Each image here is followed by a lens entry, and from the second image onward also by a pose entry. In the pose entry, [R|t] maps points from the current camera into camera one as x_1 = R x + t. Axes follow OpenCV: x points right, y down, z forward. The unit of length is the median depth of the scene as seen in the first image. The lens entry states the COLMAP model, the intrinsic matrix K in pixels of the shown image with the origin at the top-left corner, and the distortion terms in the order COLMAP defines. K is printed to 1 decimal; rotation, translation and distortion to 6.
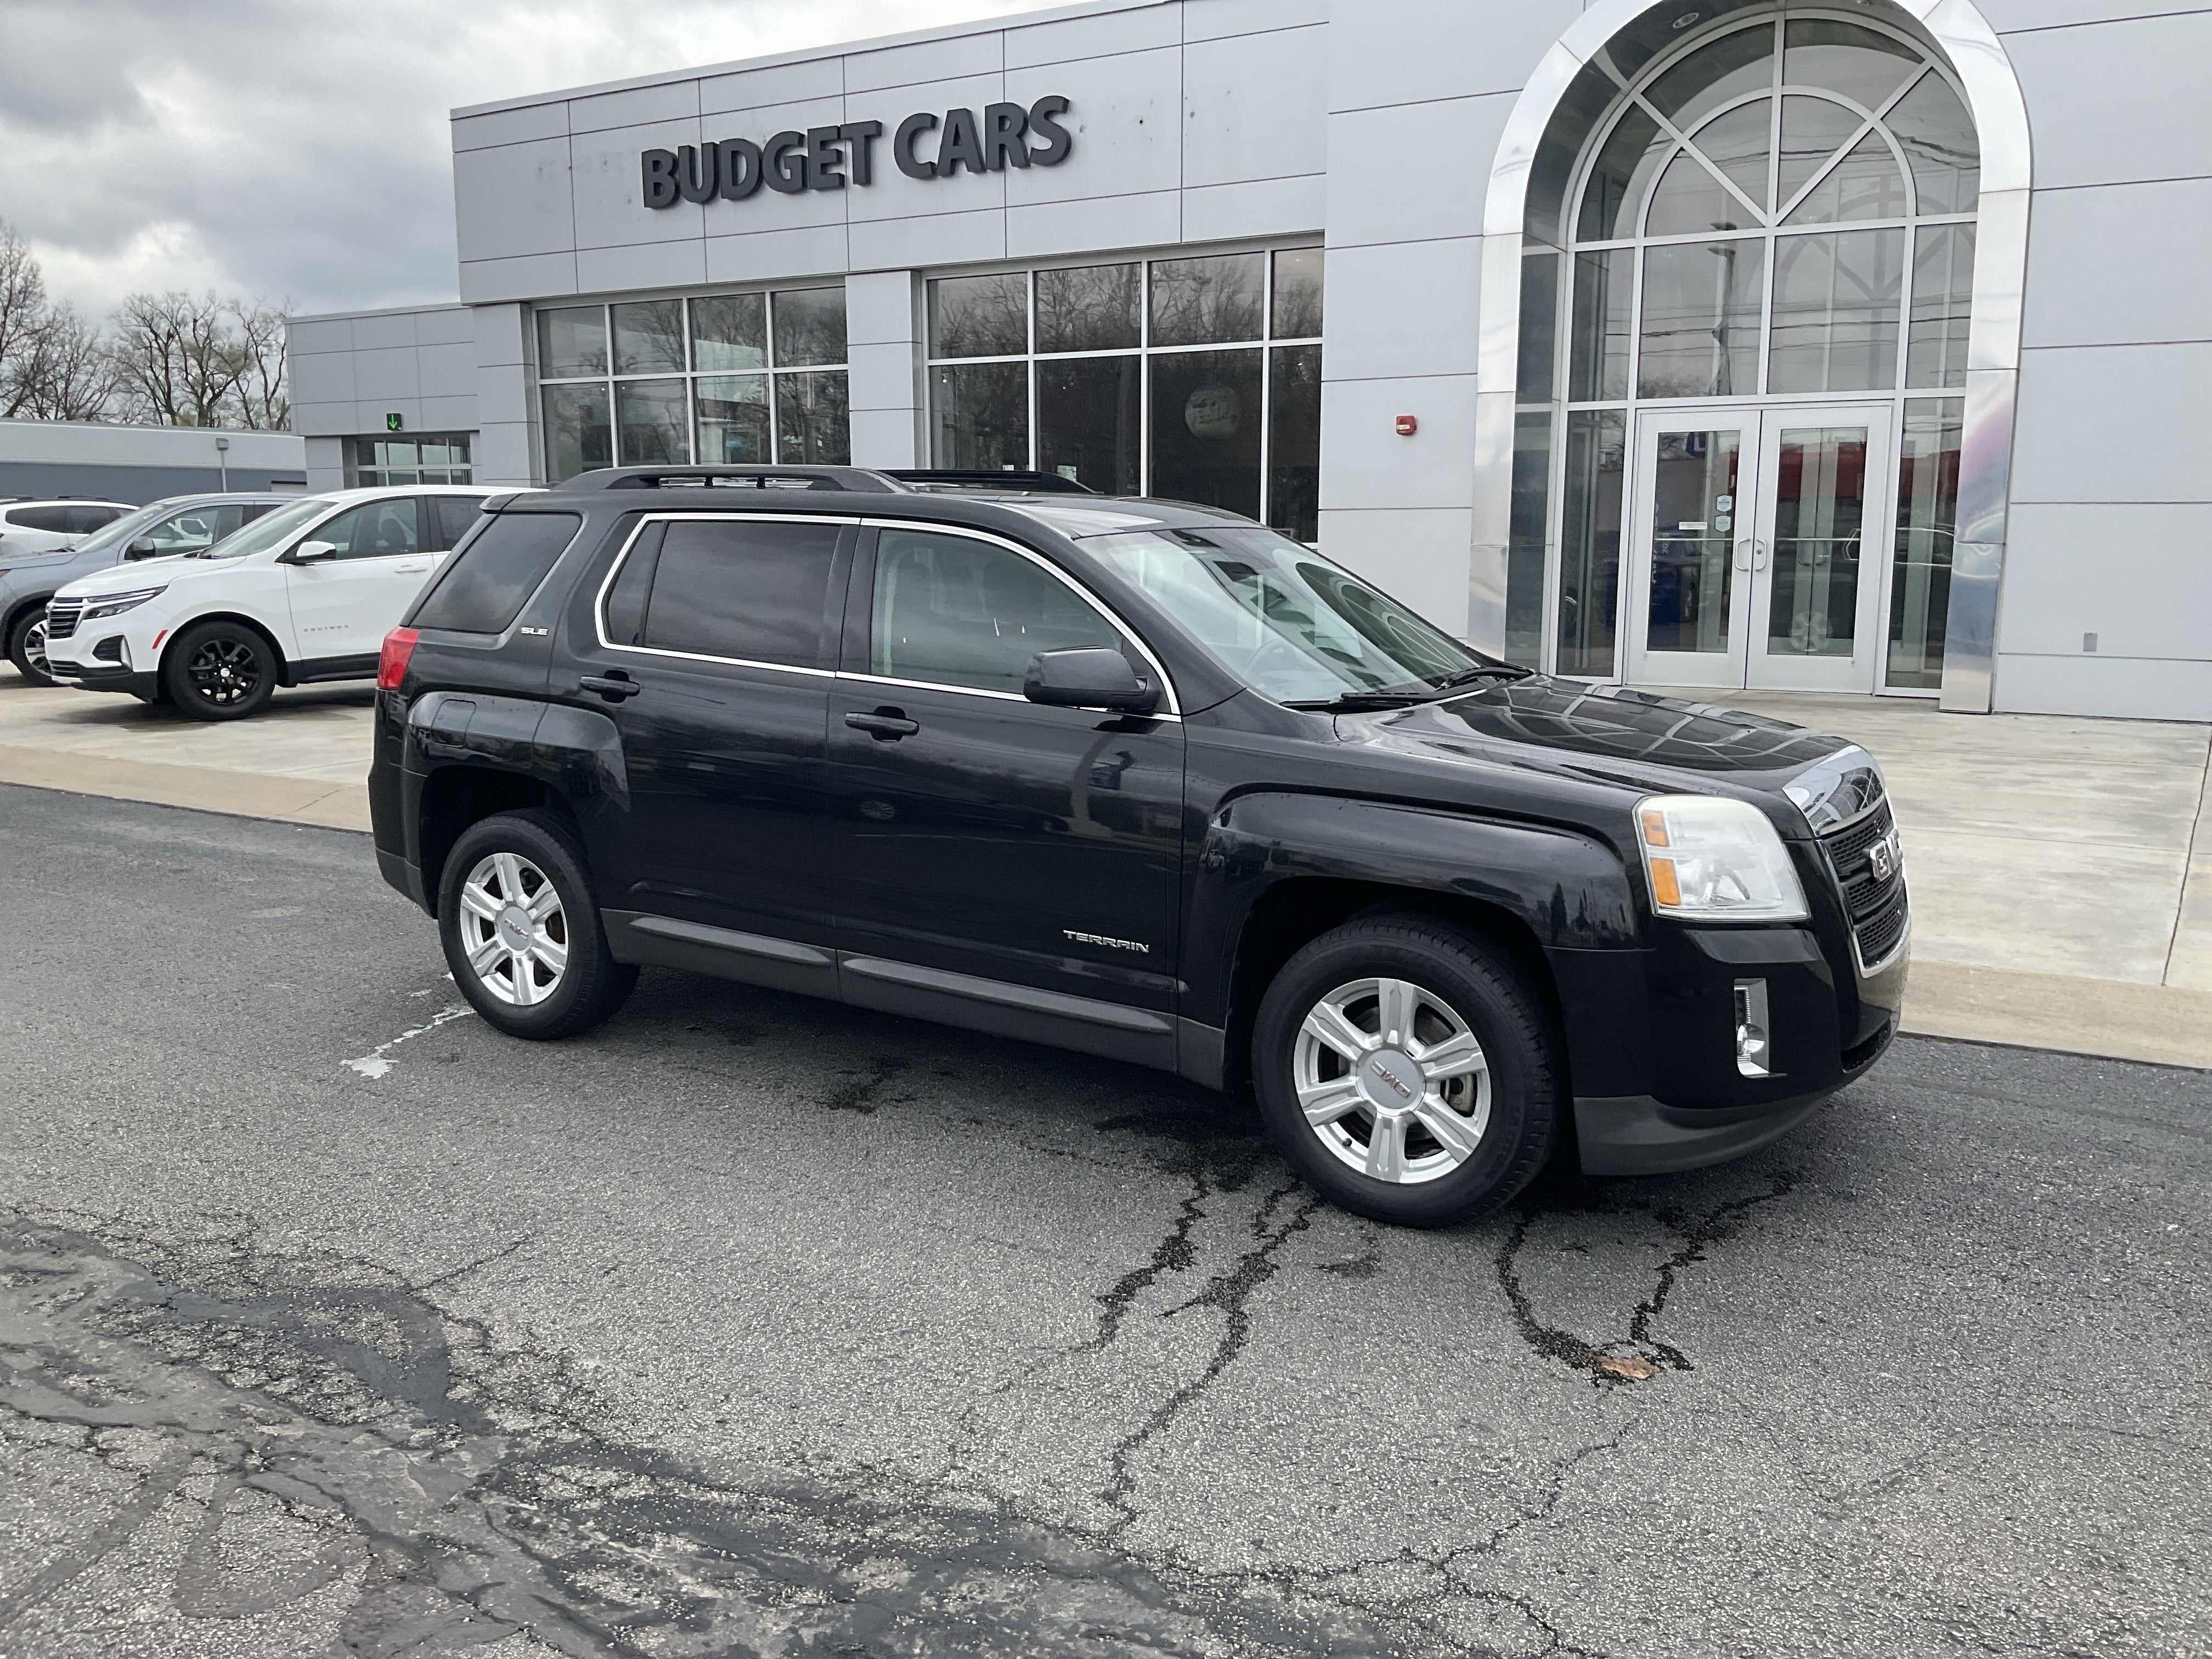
lens RADIAL K [[1818.6, 0, 1106.0], [0, 1818.6, 829.5], [0, 0, 1]] dist [0.083769, -0.165870]
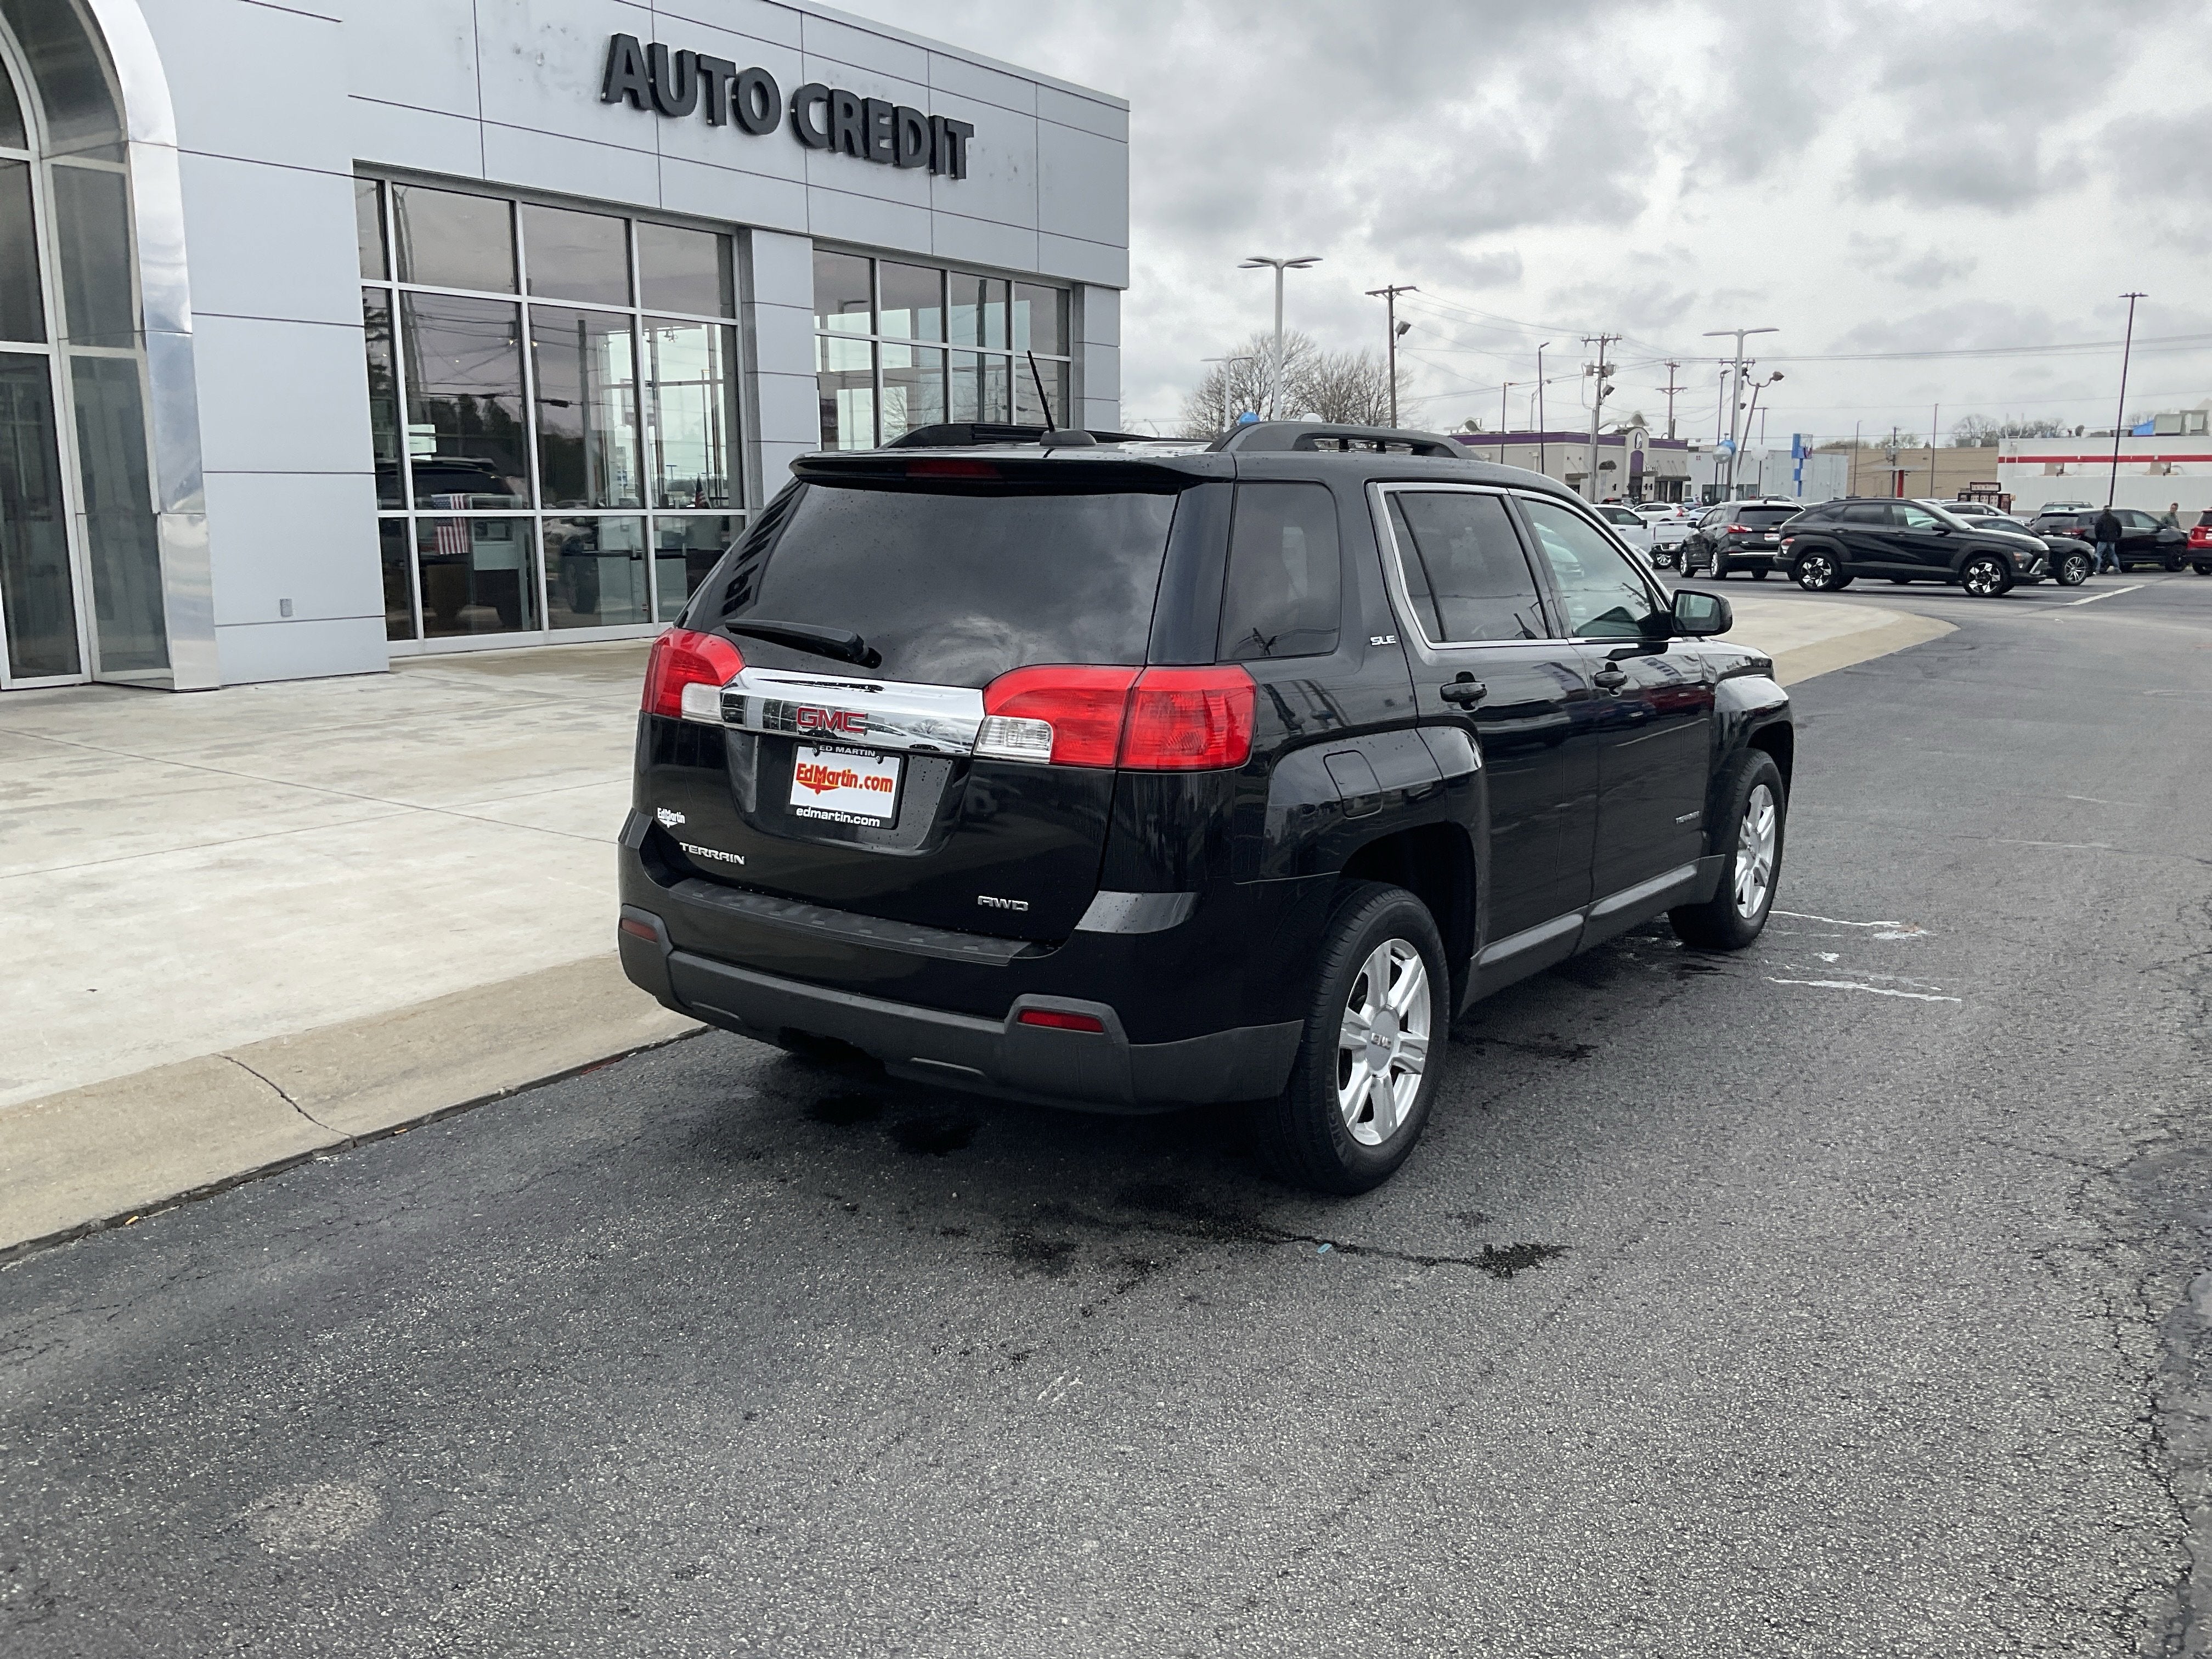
lens RADIAL K [[1812.8, 0, 1101.0], [0, 1812.8, 839.3], [0, 0, 1]] dist [0.094643, -0.199376]
pose [[0.064247, -0.184316, 0.980765, -1.173653], [0.162962, 0.971541, 0.171907, -0.193786], [-0.984538, 0.148783, 0.092455, 1.163630]]
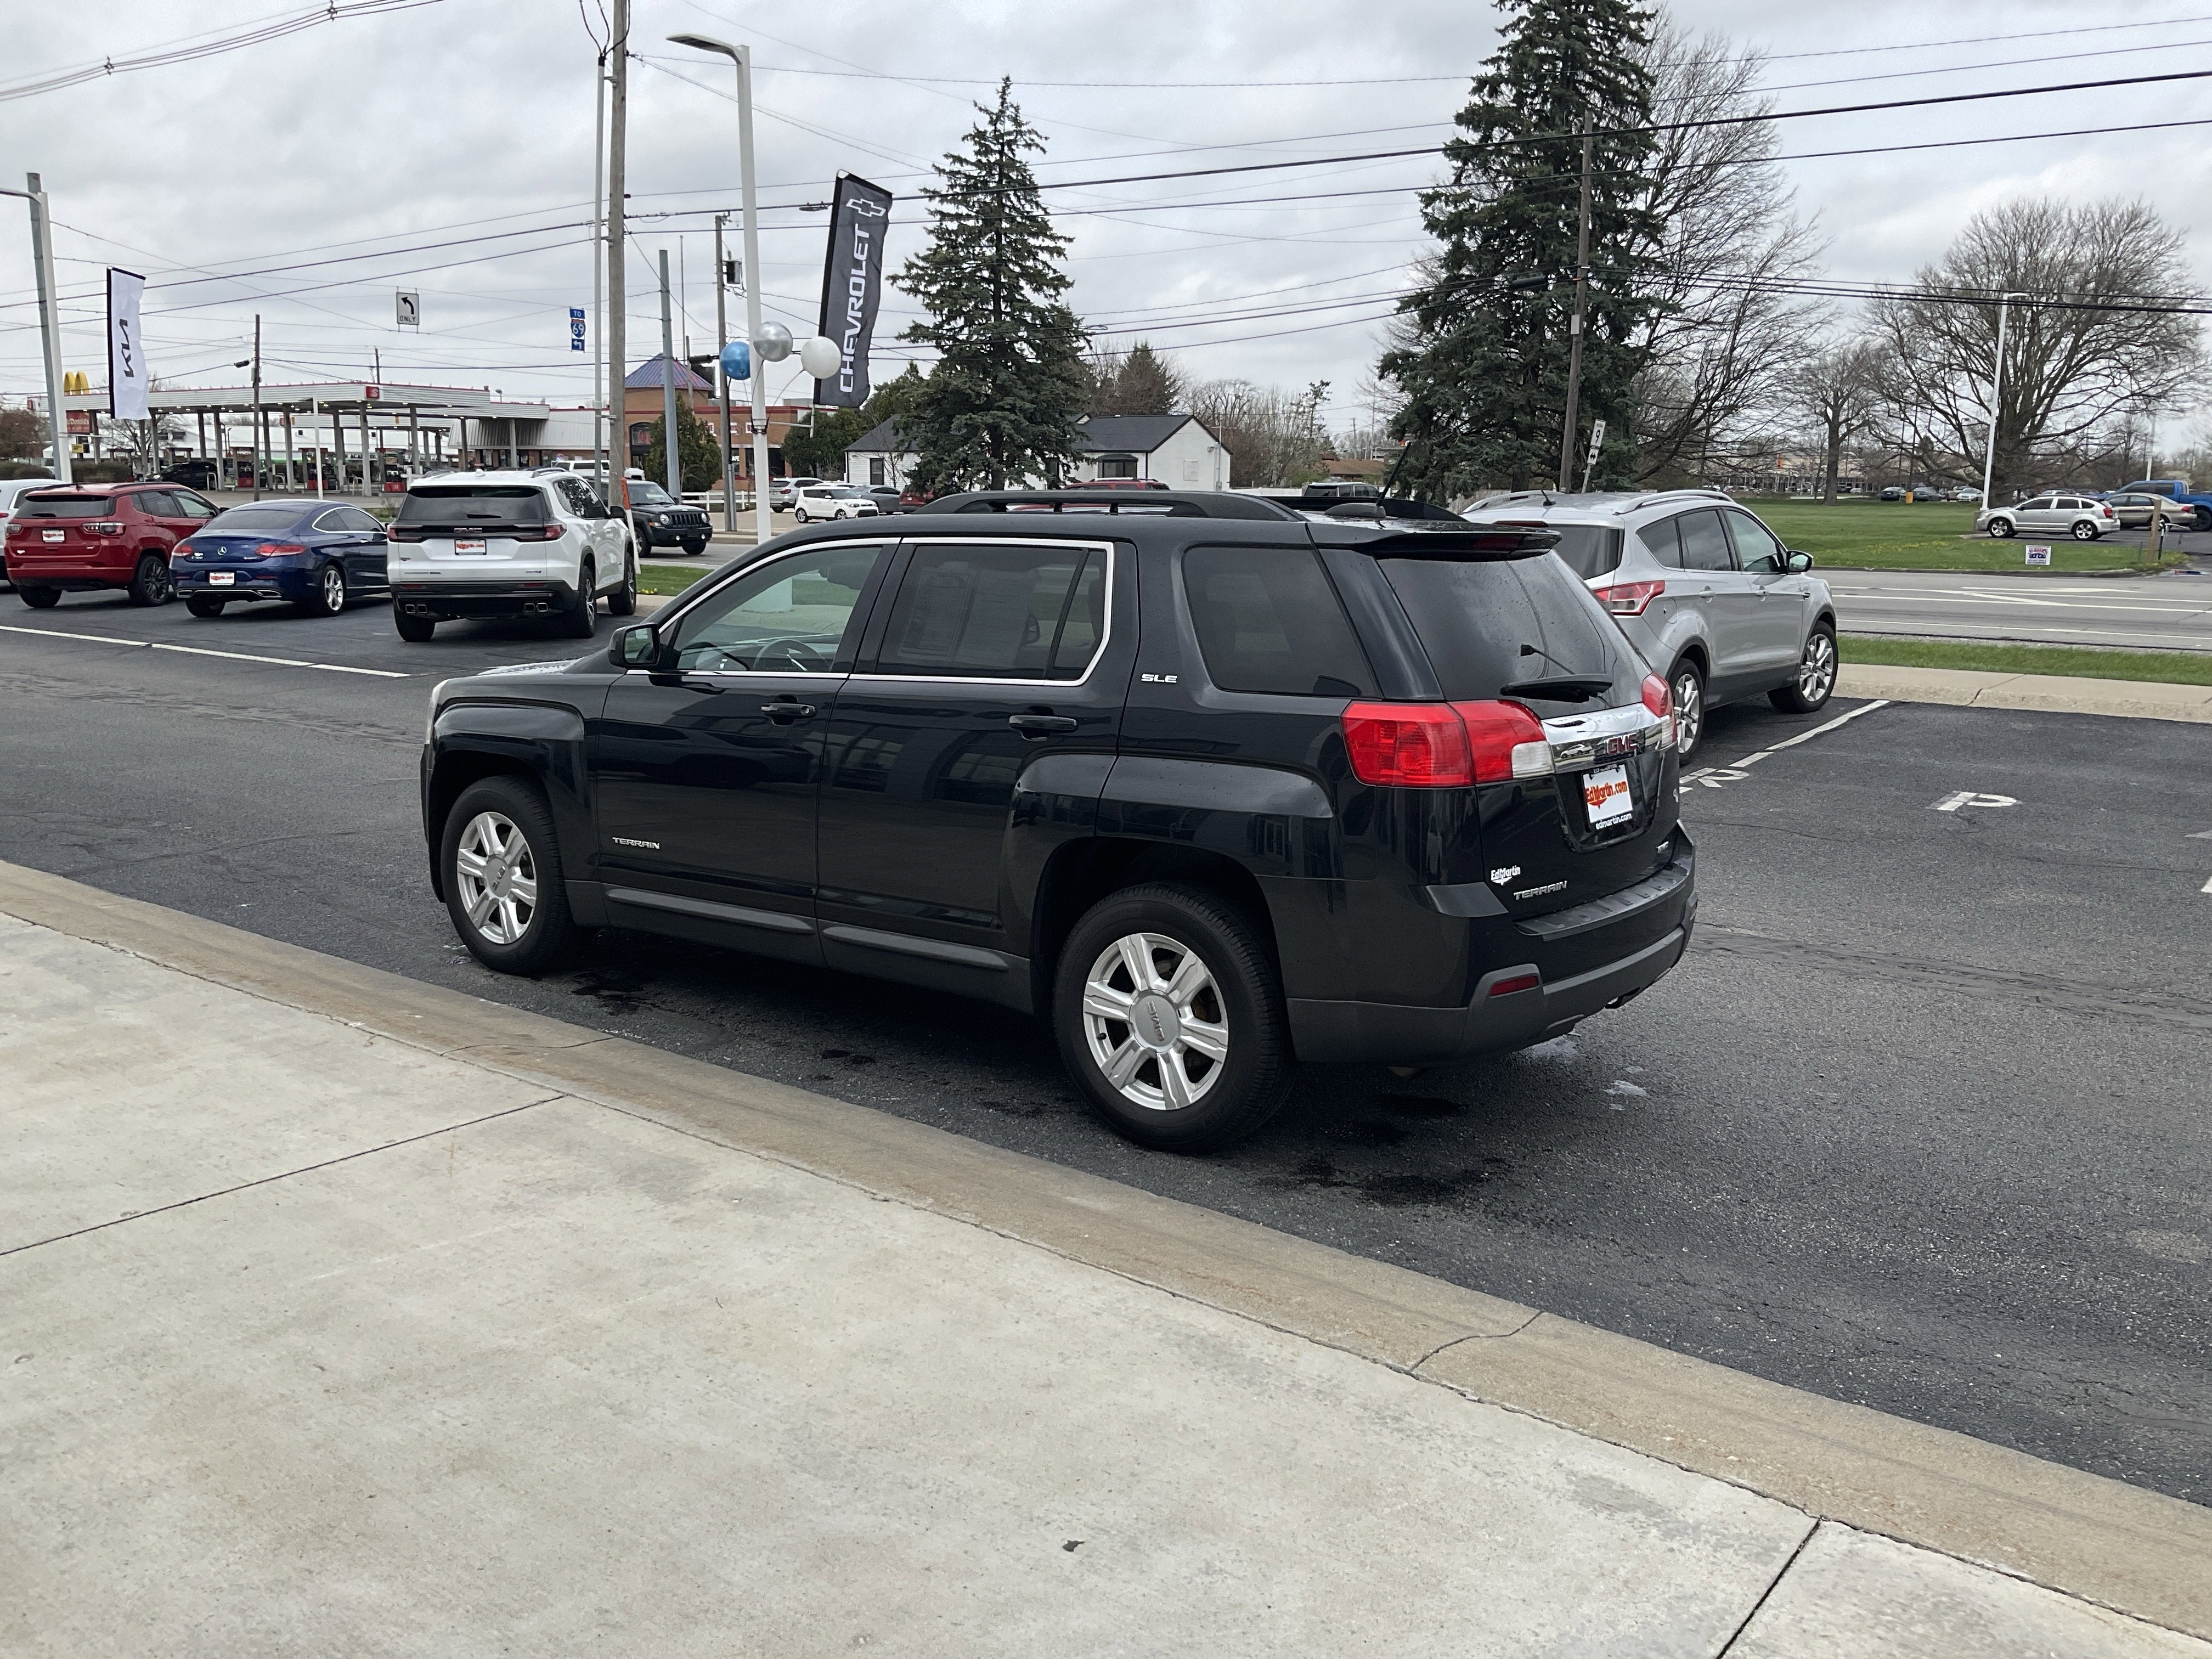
lens RADIAL K [[1812.8, 0, 1101.0], [0, 1812.8, 839.3], [0, 0, 1]] dist [0.094643, -0.199376]
pose [[-0.993574, -0.036072, 0.107285, -0.249342], [0.003056, 0.938962, 0.344007, -0.417659], [-0.113146, 0.342124, -0.932818, 2.296191]]
